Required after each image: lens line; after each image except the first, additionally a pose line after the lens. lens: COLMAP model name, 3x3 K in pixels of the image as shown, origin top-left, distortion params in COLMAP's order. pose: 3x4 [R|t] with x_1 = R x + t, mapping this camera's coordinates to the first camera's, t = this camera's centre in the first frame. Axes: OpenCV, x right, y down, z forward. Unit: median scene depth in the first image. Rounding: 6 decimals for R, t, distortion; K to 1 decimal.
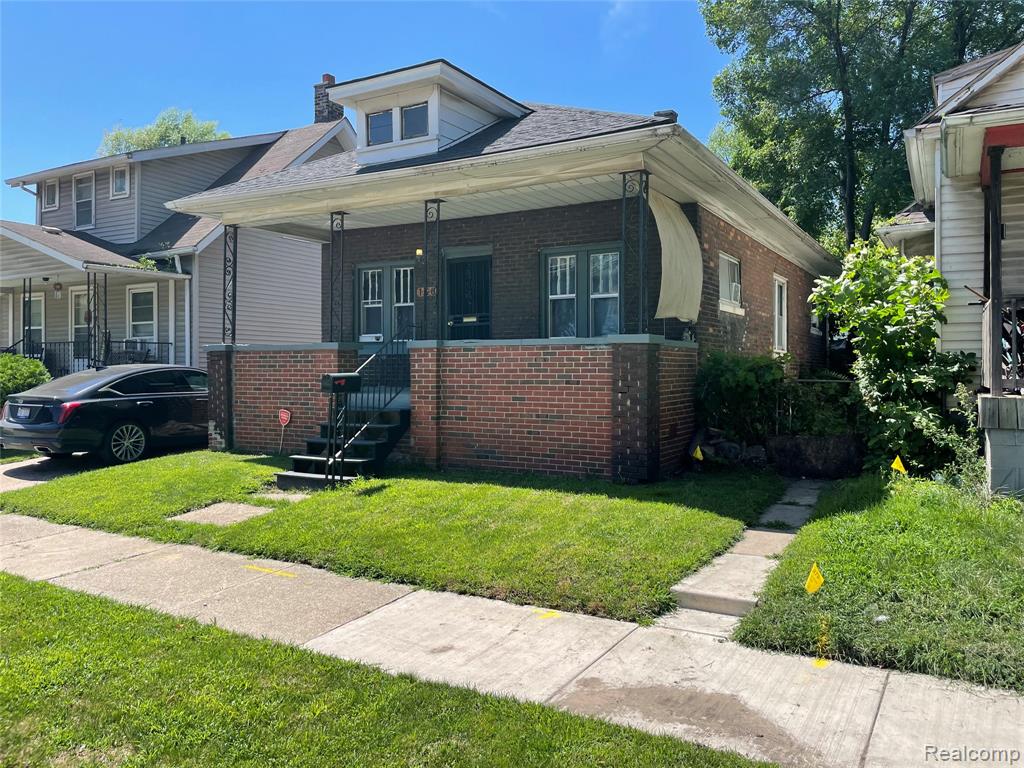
lens RADIAL K [[777.9, 0, 524.1], [0, 777.9, 379.9], [0, 0, 1]] dist [0.038624, -0.001772]
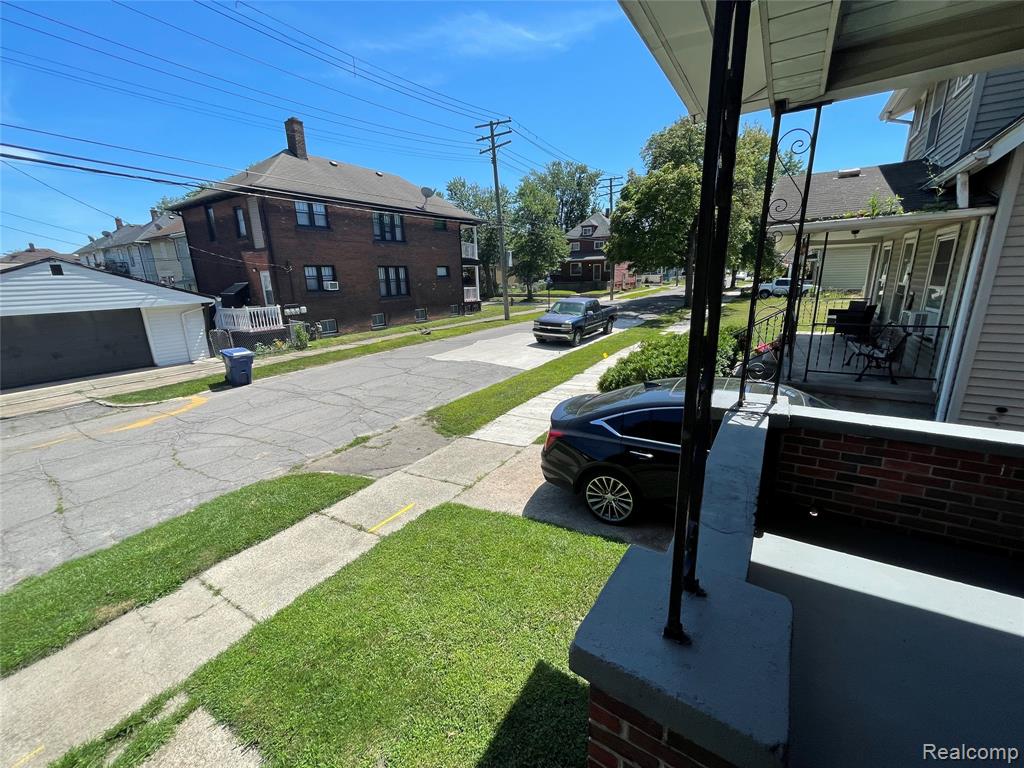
lens RADIAL K [[412.6, 0, 513.5], [0, 412.6, 383.8], [0, 0, 1]] dist [-0.002507, -0.000218]
pose [[-0.048396, 0.252815, -0.966304, -0.145804], [0.021558, 0.967476, 0.252042, -0.127787], [0.998596, -0.008634, -0.052272, 0.931336]]
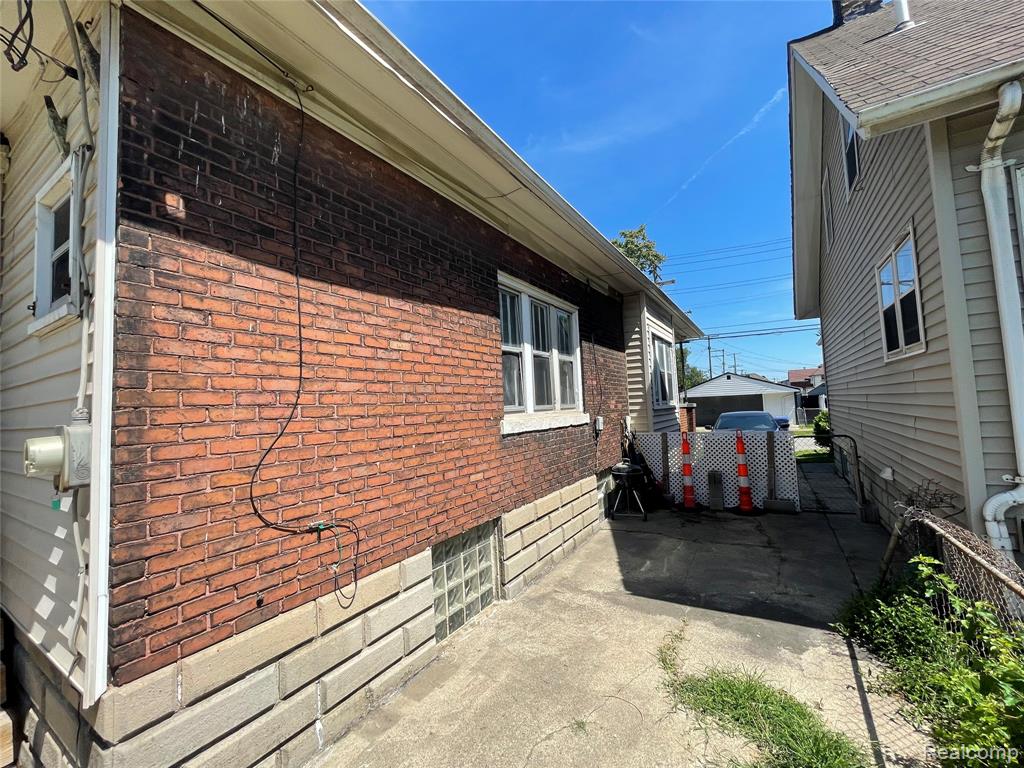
lens RADIAL K [[412.6, 0, 513.5], [0, 412.6, 383.8], [0, 0, 1]] dist [-0.002507, -0.000218]
pose [[-0.998266, 0.046486, 0.036111, 0.012121], [0.044600, 0.997684, -0.051361, -0.064884], [-0.038415, -0.049661, -0.998027, 2.187055]]
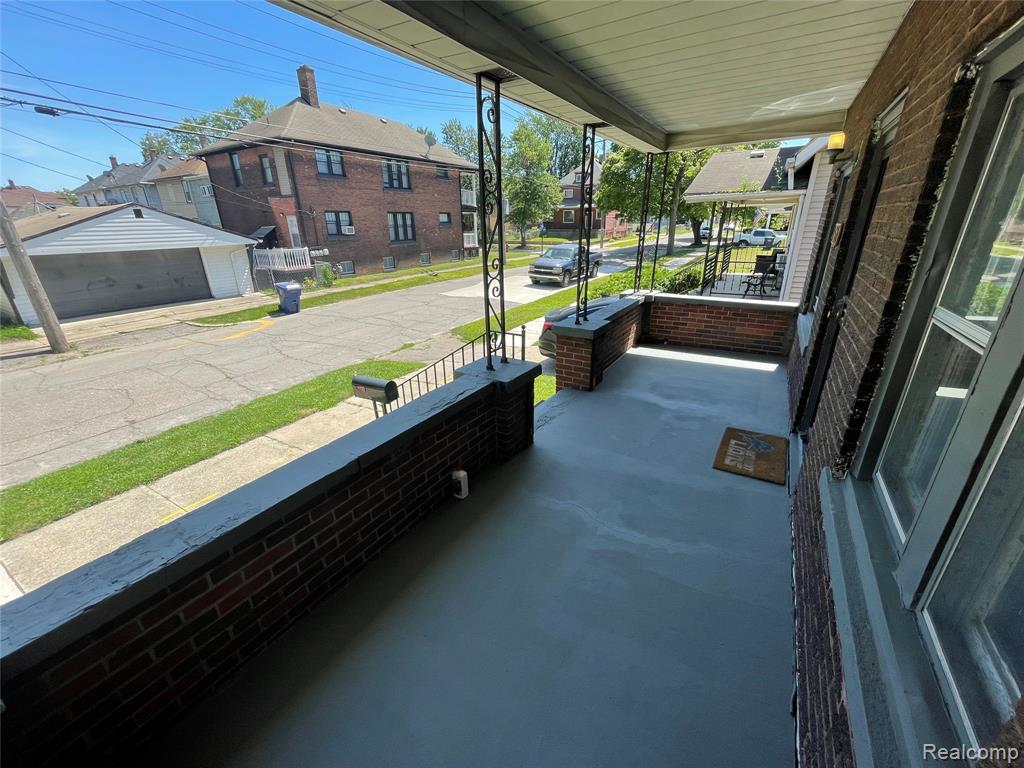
lens RADIAL K [[412.6, 0, 513.5], [0, 412.6, 383.8], [0, 0, 1]] dist [-0.002507, -0.000218]
pose [[-0.028882, 0.364775, -0.930648, 0.158259], [0.006801, 0.931086, 0.364735, -0.135603], [0.999560, 0.004205, -0.029373, 0.914447]]
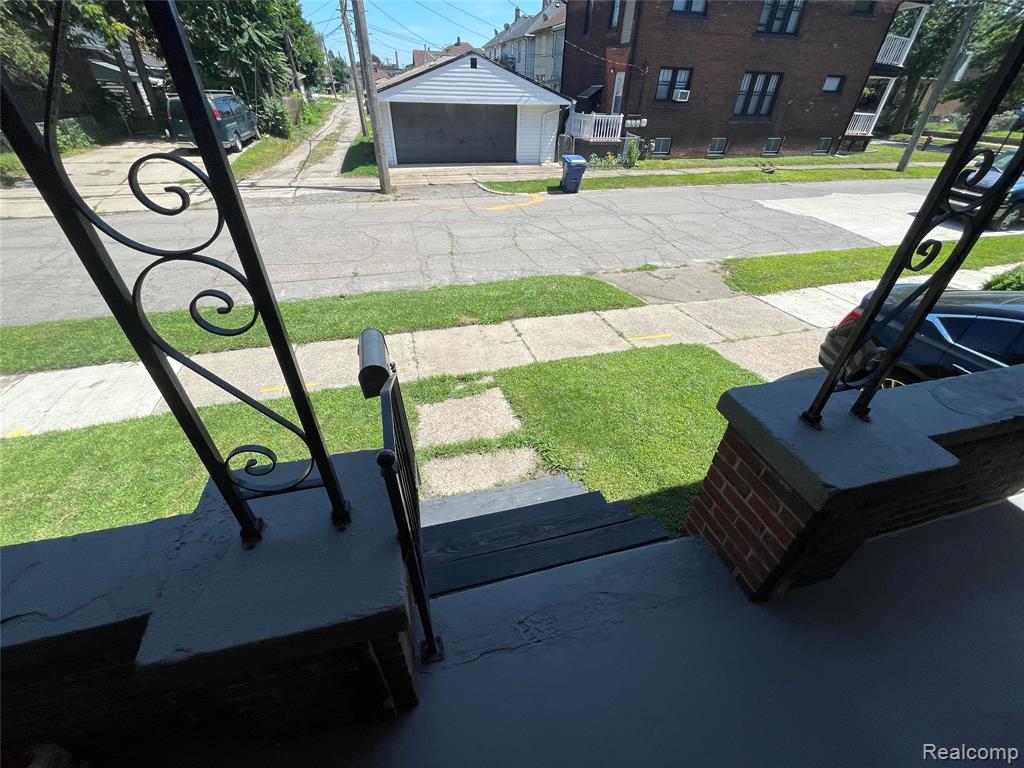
lens RADIAL K [[412.6, 0, 513.5], [0, 412.6, 383.8], [0, 0, 1]] dist [-0.002507, -0.000218]
pose [[-0.704003, 0.400370, -0.586587, -0.098352], [-0.031813, 0.807342, 0.589225, -0.123013], [0.709484, 0.433477, -0.555635, 0.963942]]
